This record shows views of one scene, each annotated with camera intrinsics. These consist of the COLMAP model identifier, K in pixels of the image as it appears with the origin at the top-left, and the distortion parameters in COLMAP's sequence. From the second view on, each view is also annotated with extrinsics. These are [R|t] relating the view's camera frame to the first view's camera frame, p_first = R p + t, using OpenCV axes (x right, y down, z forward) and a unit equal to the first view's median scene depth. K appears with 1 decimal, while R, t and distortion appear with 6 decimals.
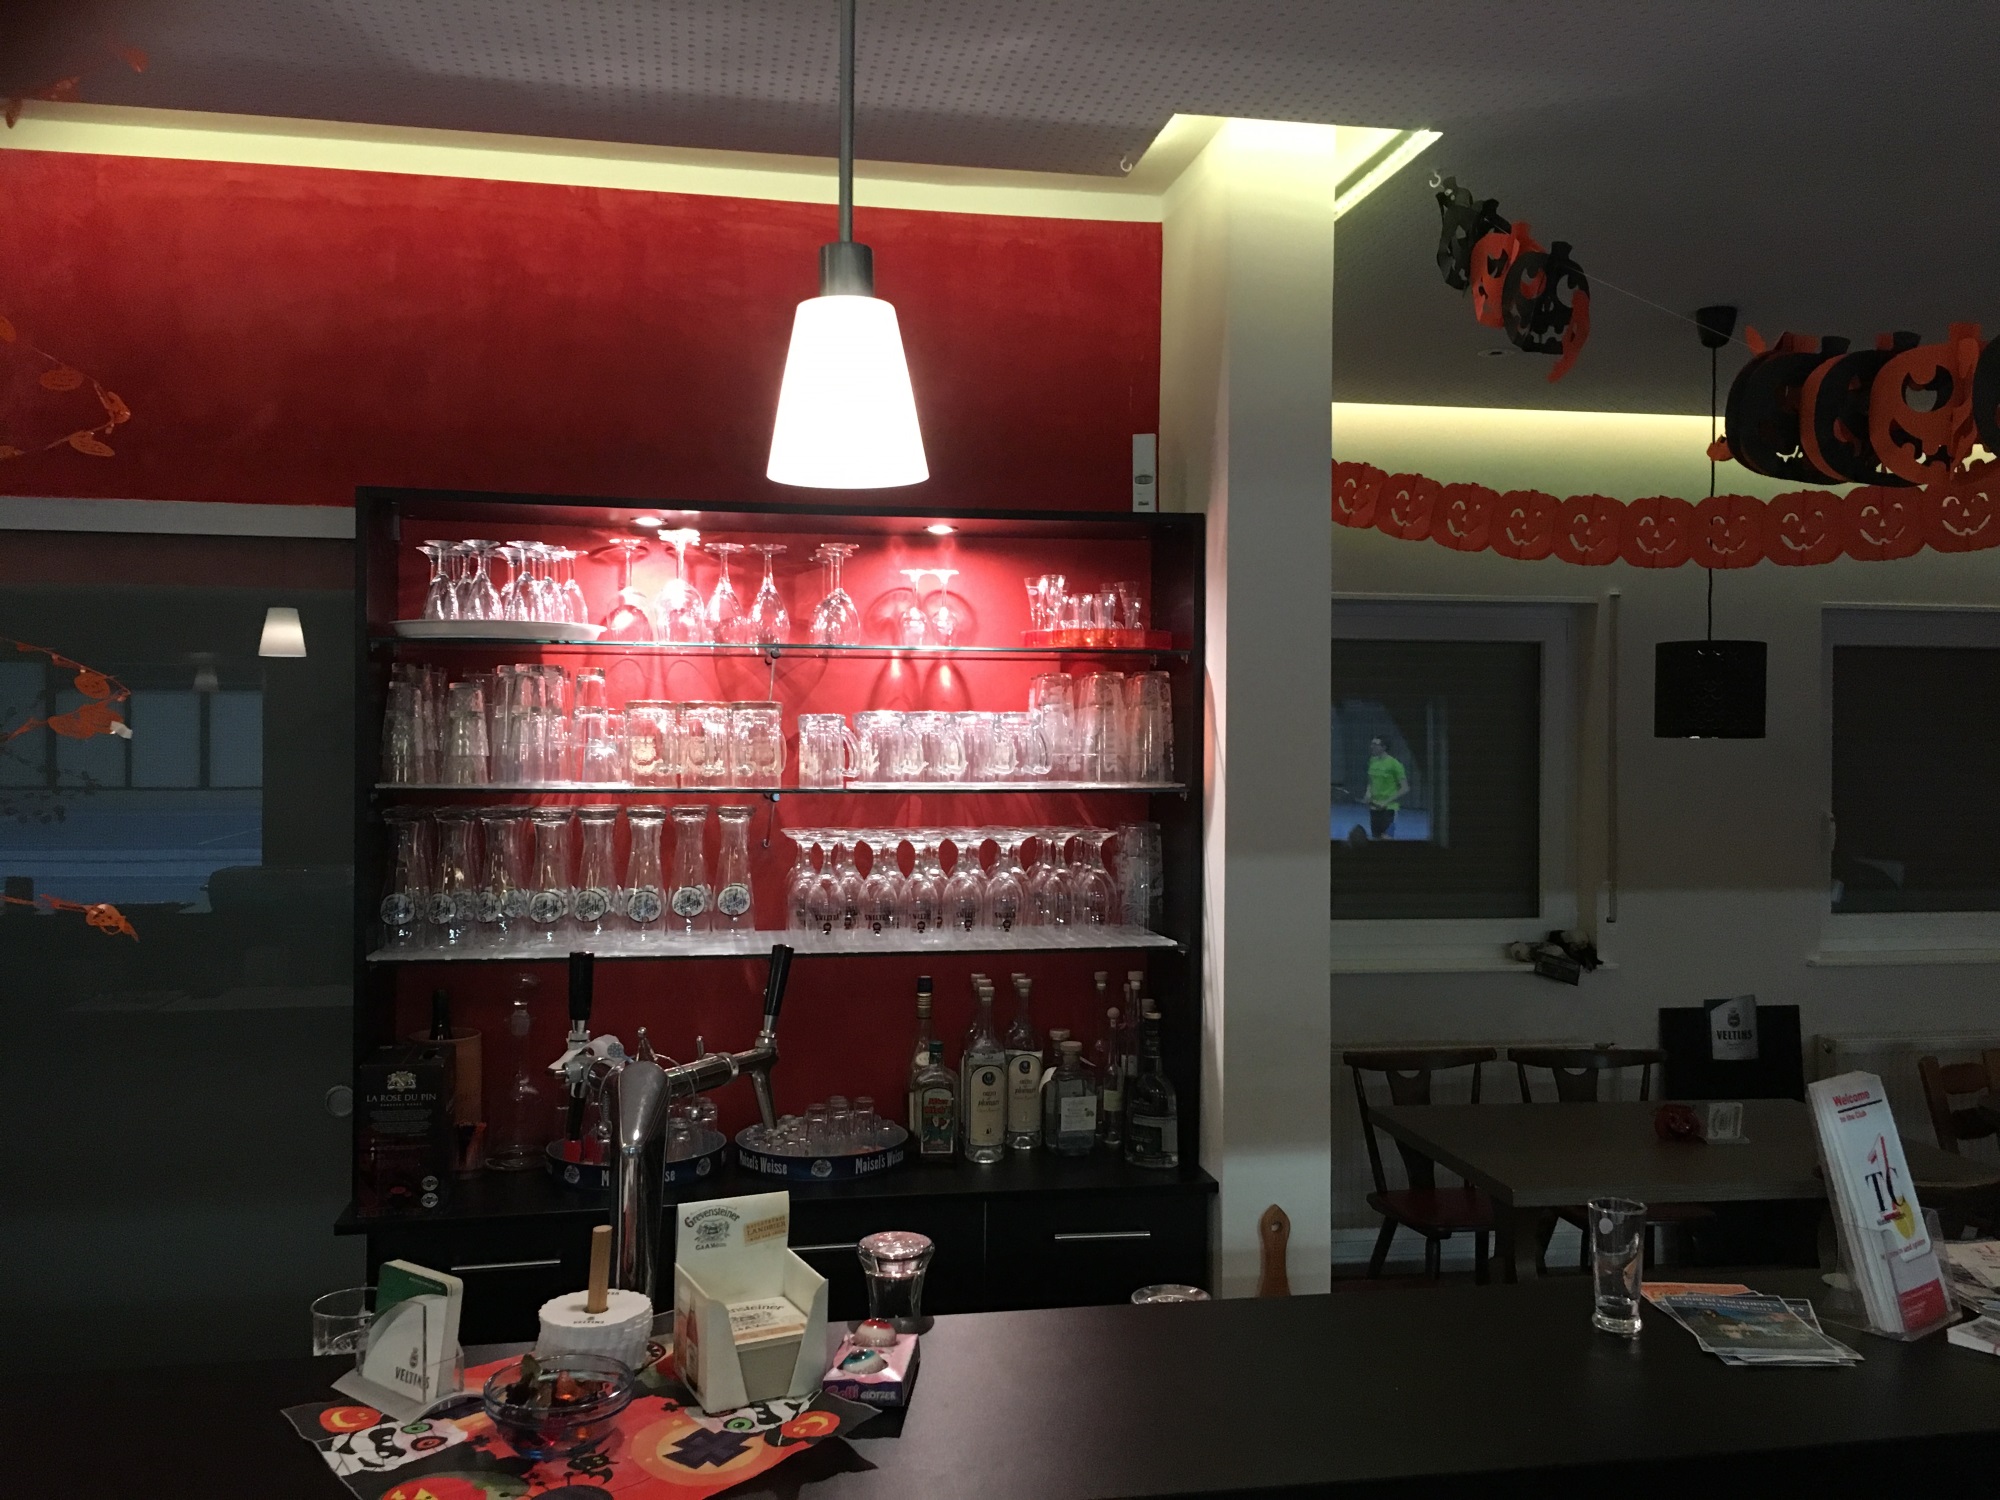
lens RADIAL K [[1684.8, 0, 1005.3], [0, 1684.8, 744.1], [0, 0, 1]] dist [0.058162, -0.048302]
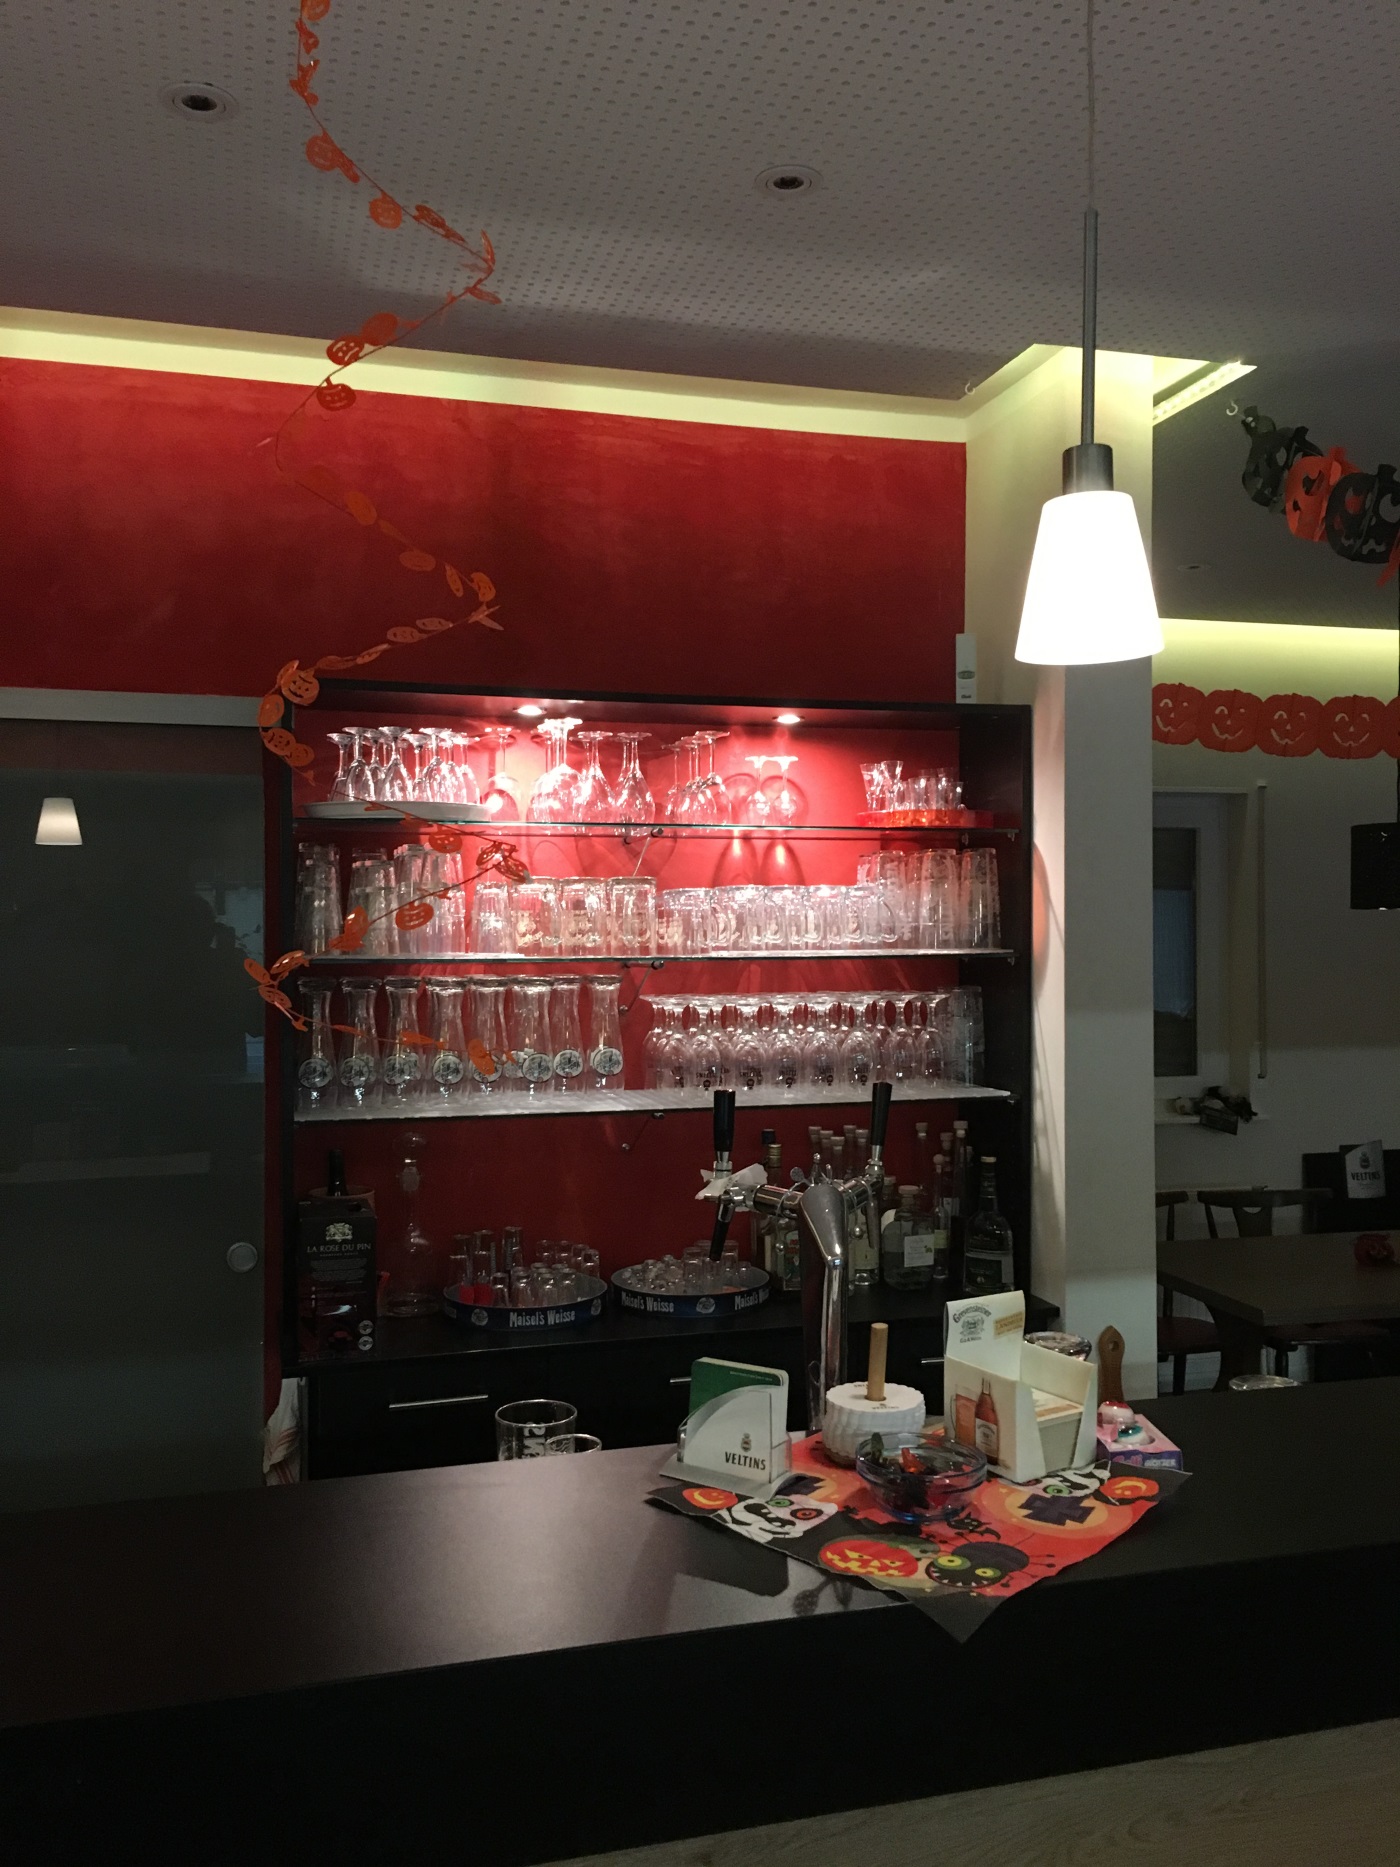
lens RADIAL K [[1572.8, 0, 700.8], [0, 1572.8, 933.1], [0, 0, 1]] dist [0.058162, -0.048302]
pose [[0.995277, -0.009589, 0.096600, -0.199447], [0.009733, 0.999952, -0.001019, 0.011977], [-0.096585, 0.001954, 0.995323, -0.010060]]
